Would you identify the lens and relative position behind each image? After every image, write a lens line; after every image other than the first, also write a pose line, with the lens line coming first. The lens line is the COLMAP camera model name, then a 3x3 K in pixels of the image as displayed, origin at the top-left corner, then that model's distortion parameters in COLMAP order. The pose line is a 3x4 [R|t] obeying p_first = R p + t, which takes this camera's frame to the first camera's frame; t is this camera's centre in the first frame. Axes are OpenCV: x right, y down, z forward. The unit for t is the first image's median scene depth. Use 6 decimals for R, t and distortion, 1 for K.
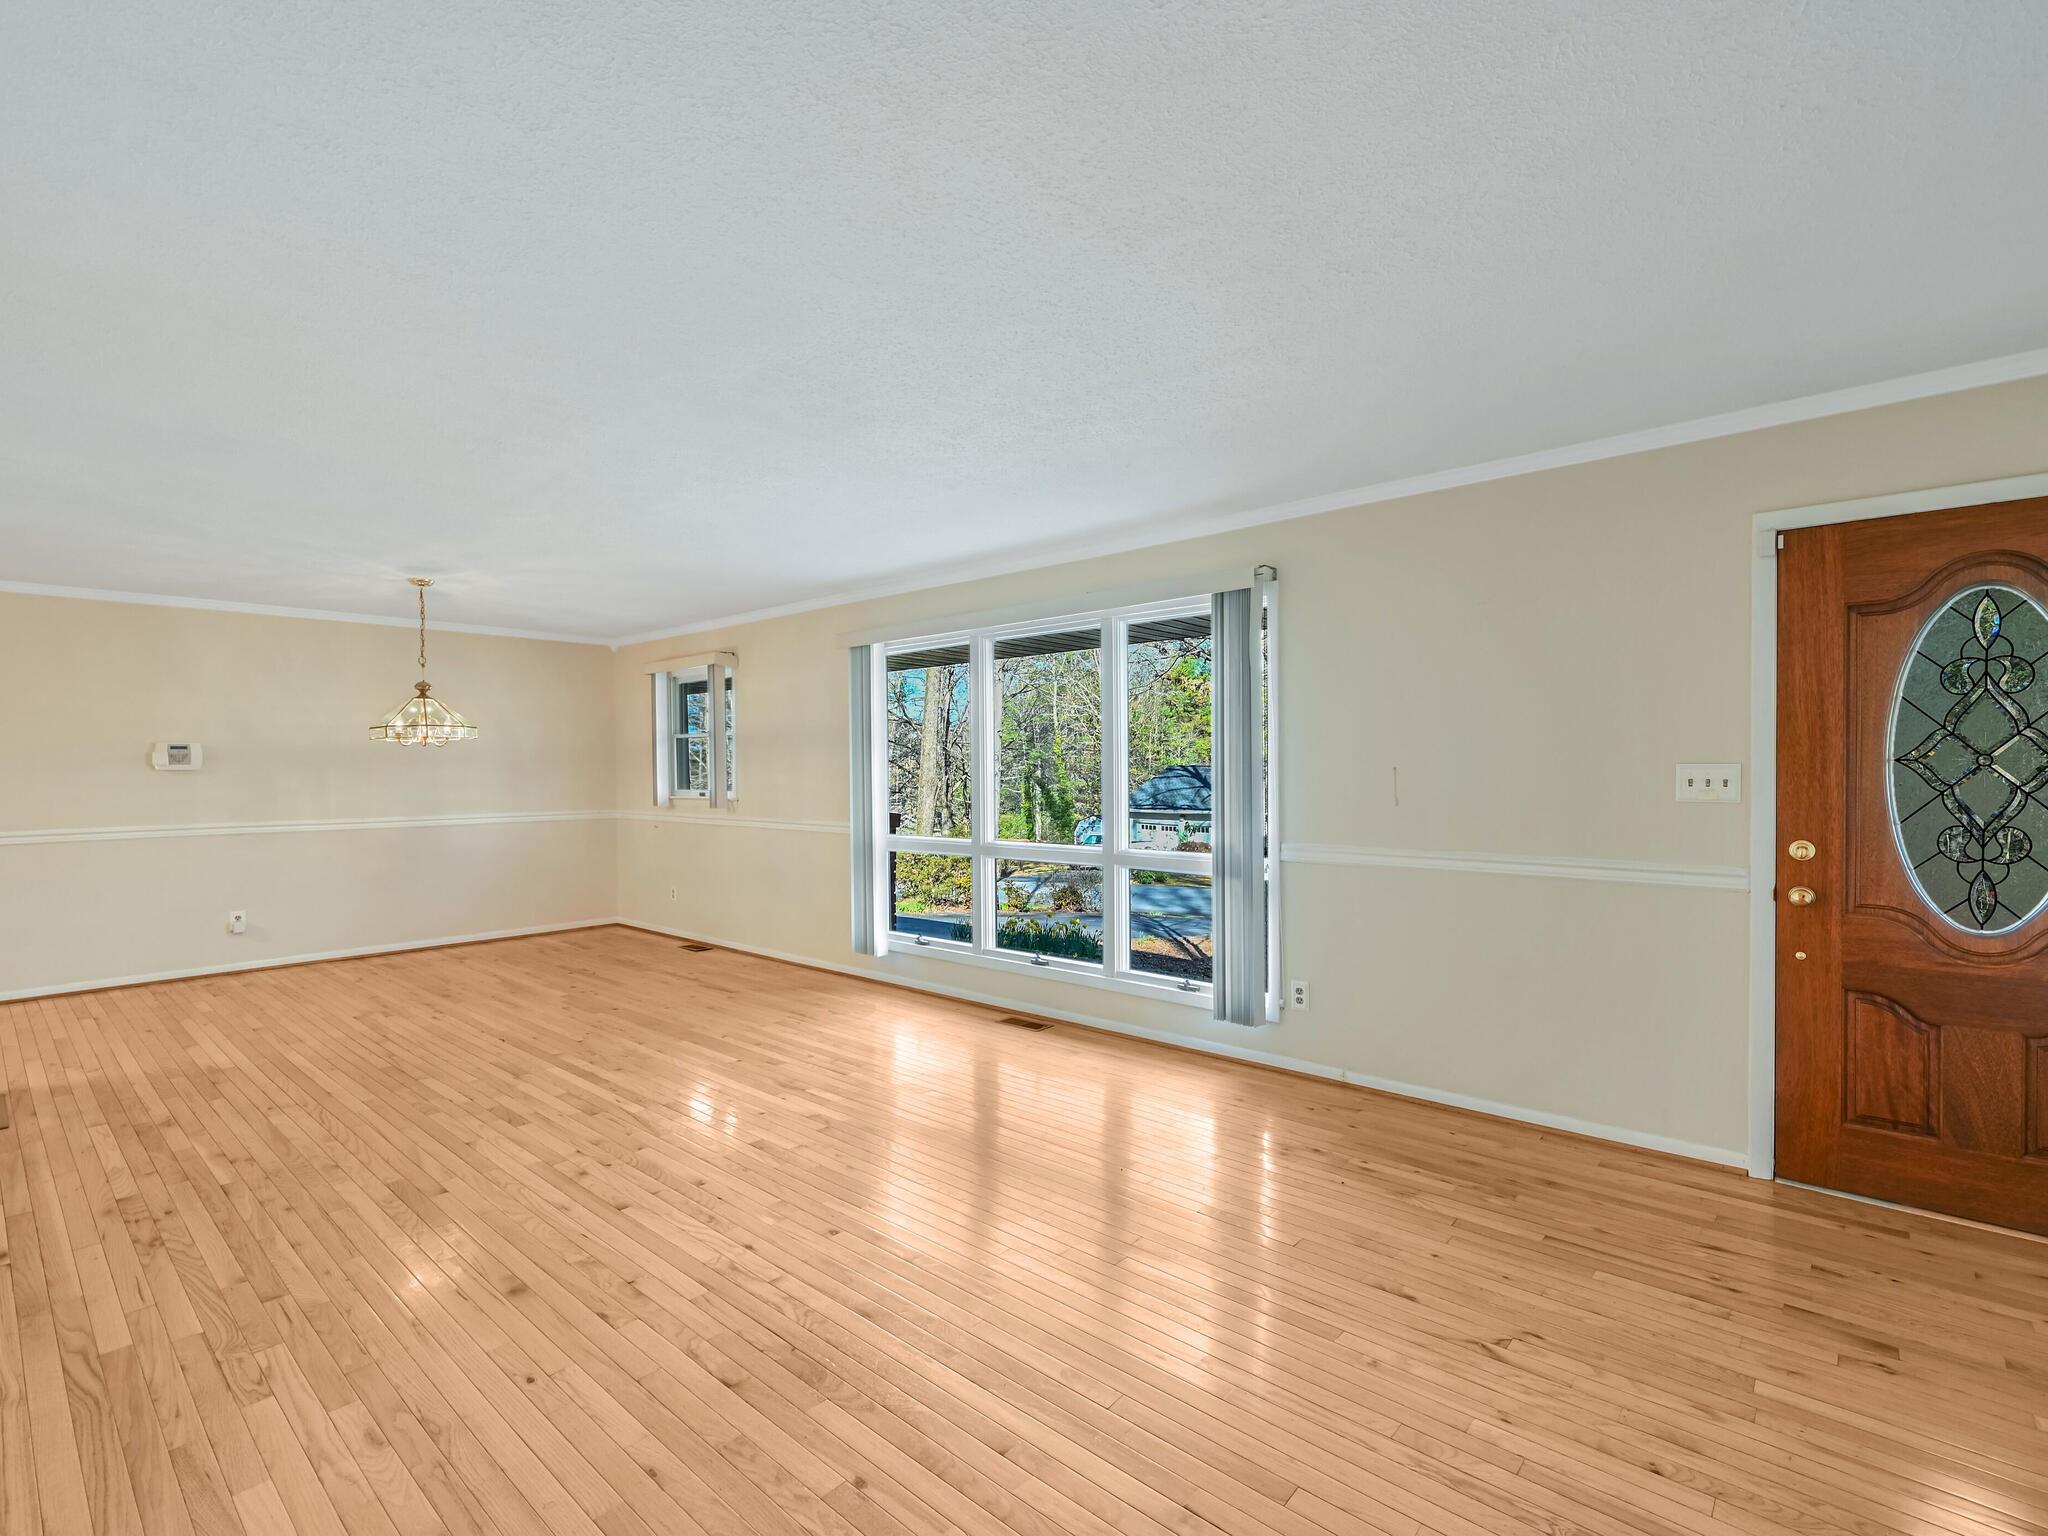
lens RADIAL K [[968.0, 0, 1018.9], [0, 968.0, 777.4], [0, 0, 1]] dist [0.002962, 0.000815]
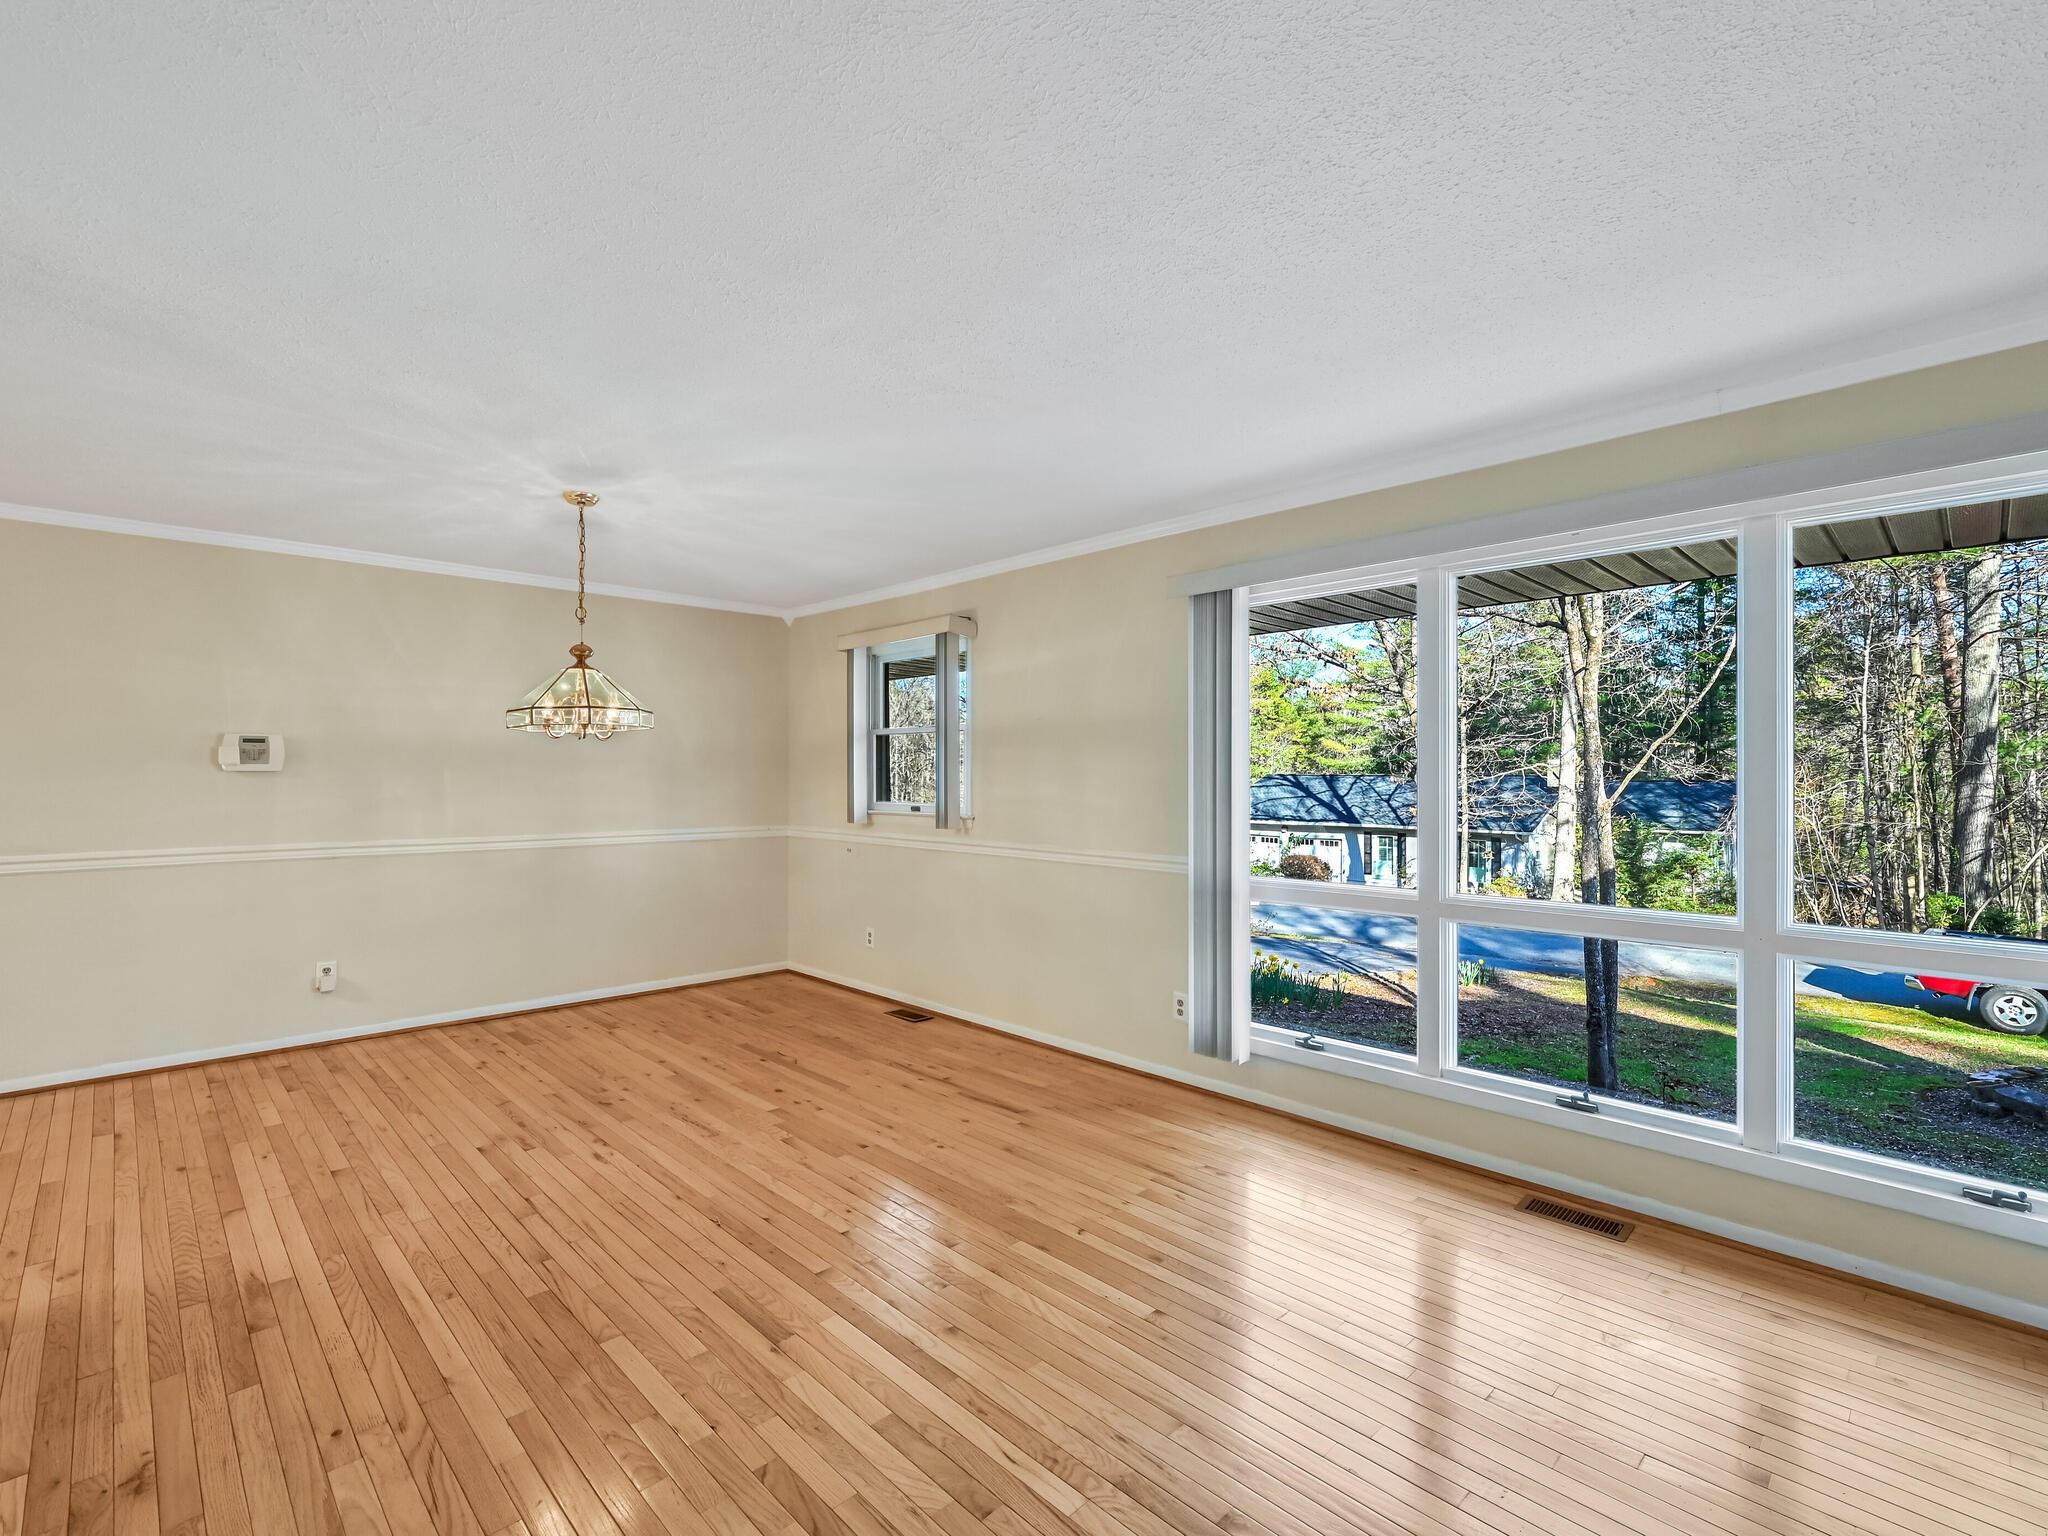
lens RADIAL K [[926.9, 0, 1000.2], [0, 926.9, 771.0], [0, 0, 1]] dist [-0.001244, 0.000408]
pose [[0.997306, 0.008335, -0.072881, -0.266724], [-0.009327, 0.999868, -0.013282, -0.003770], [0.072760, 0.013926, 0.997252, 0.364739]]
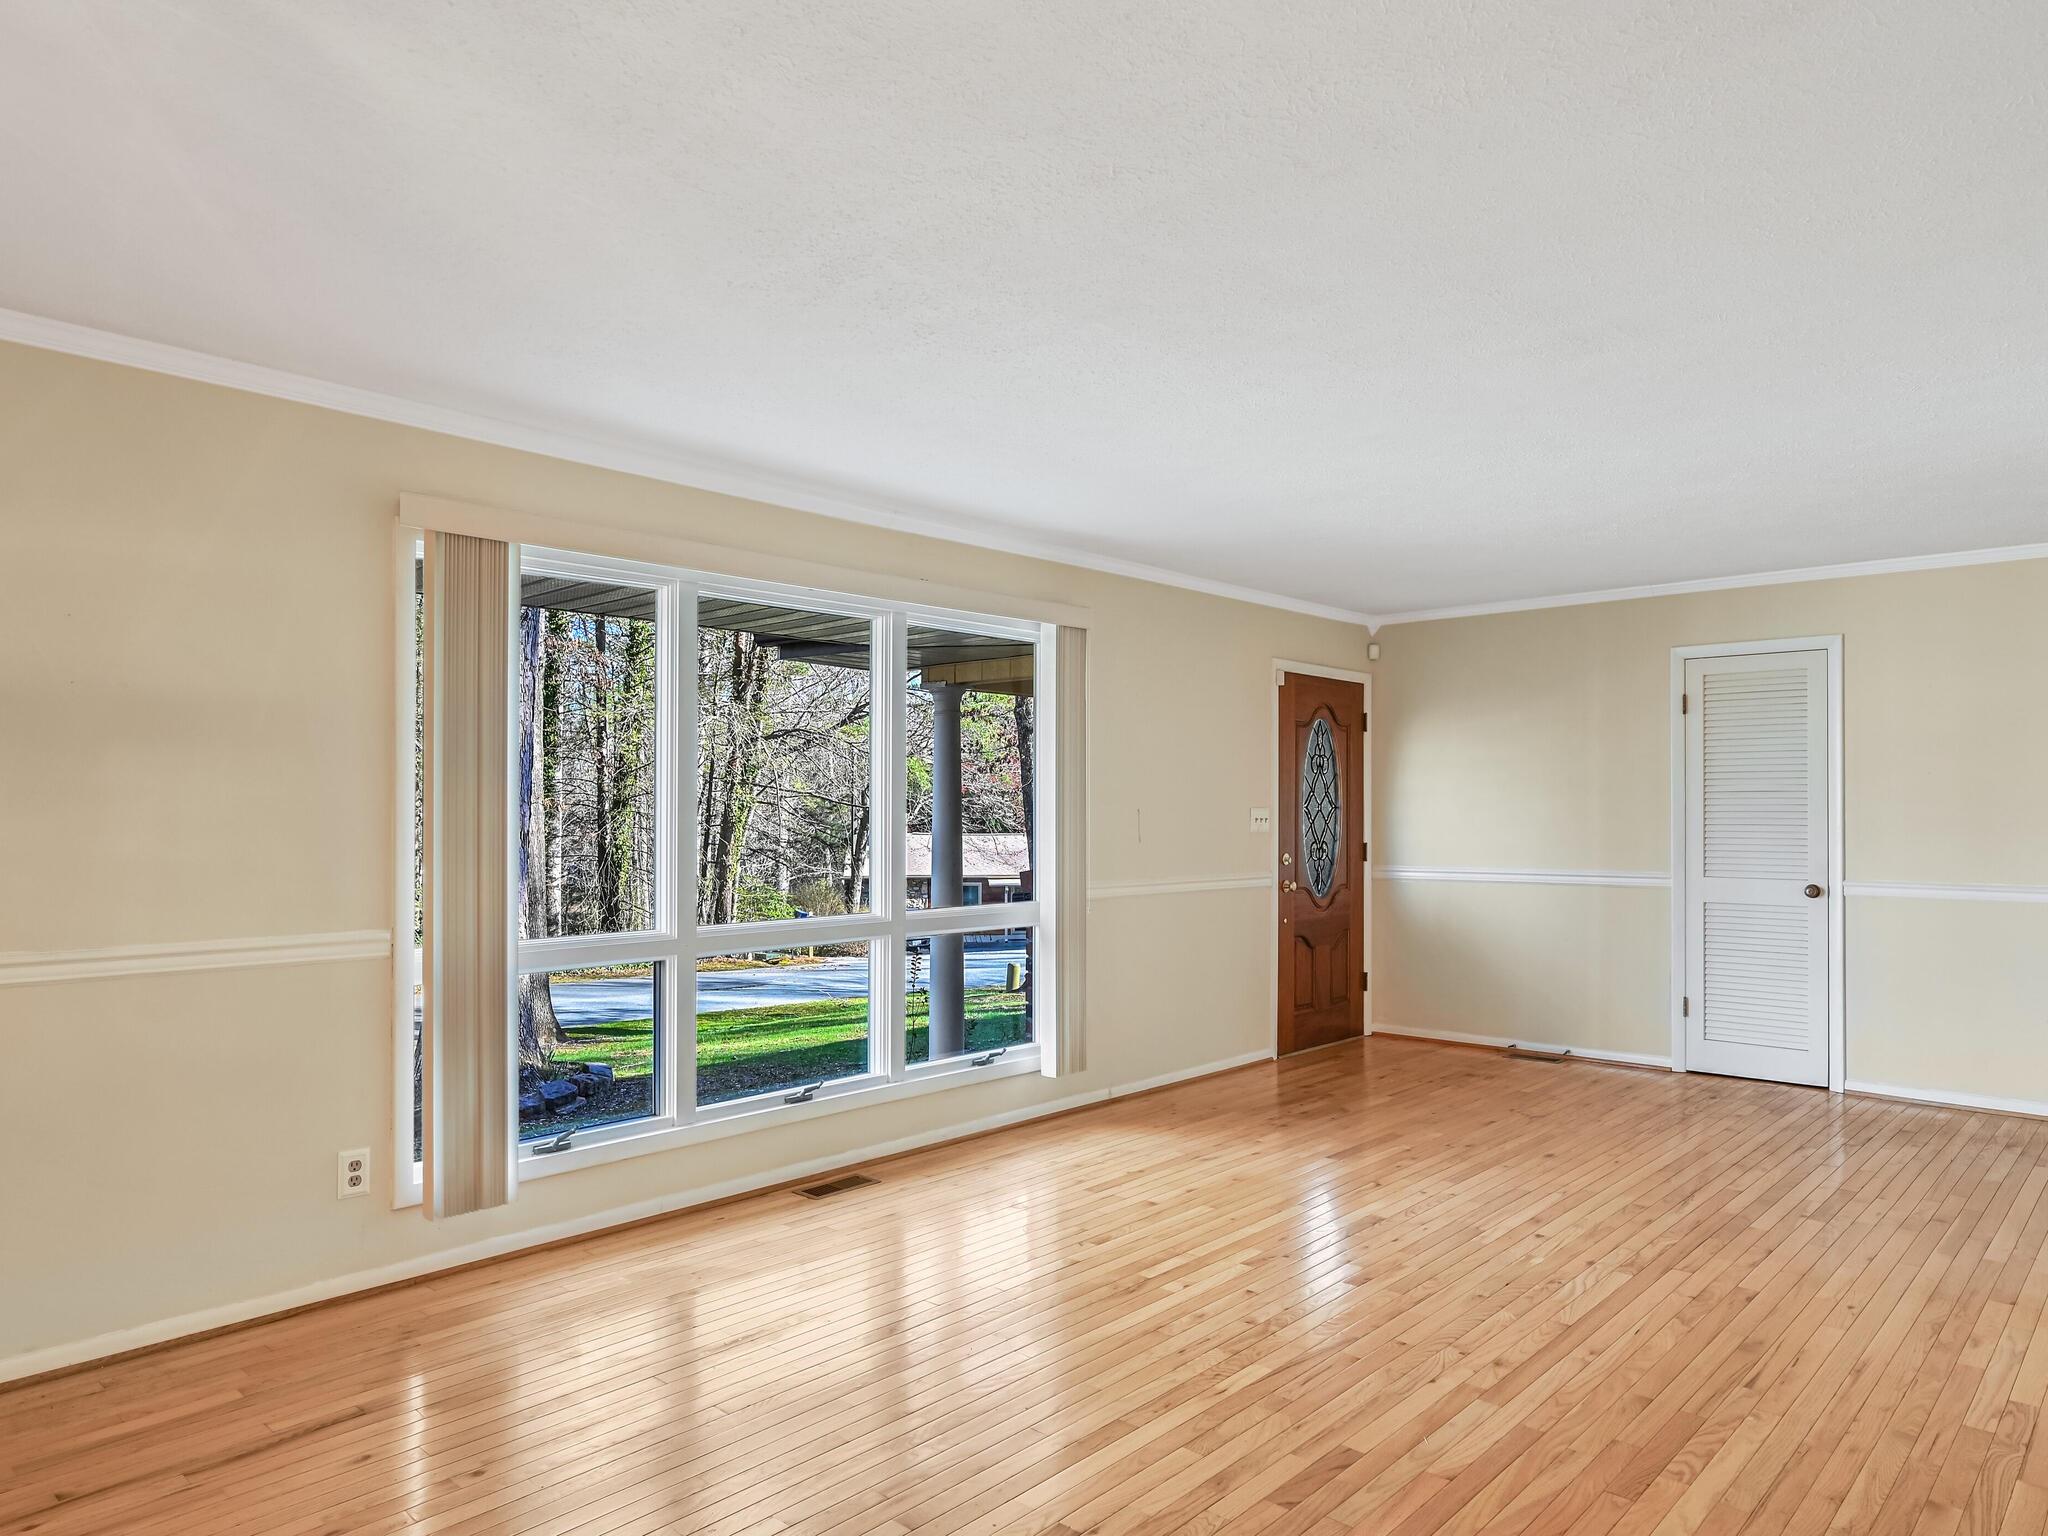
lens RADIAL K [[1349.2, 0, 1028.6], [0, 1349.2, 798.3], [0, 0, 1]] dist [-0.012050, 0.000891]
pose [[-0.003528, 0.017734, 0.999837, -0.821891], [0.010378, 0.999790, -0.017697, 0.002585], [-0.999940, 0.010313, -0.003712, 0.762753]]
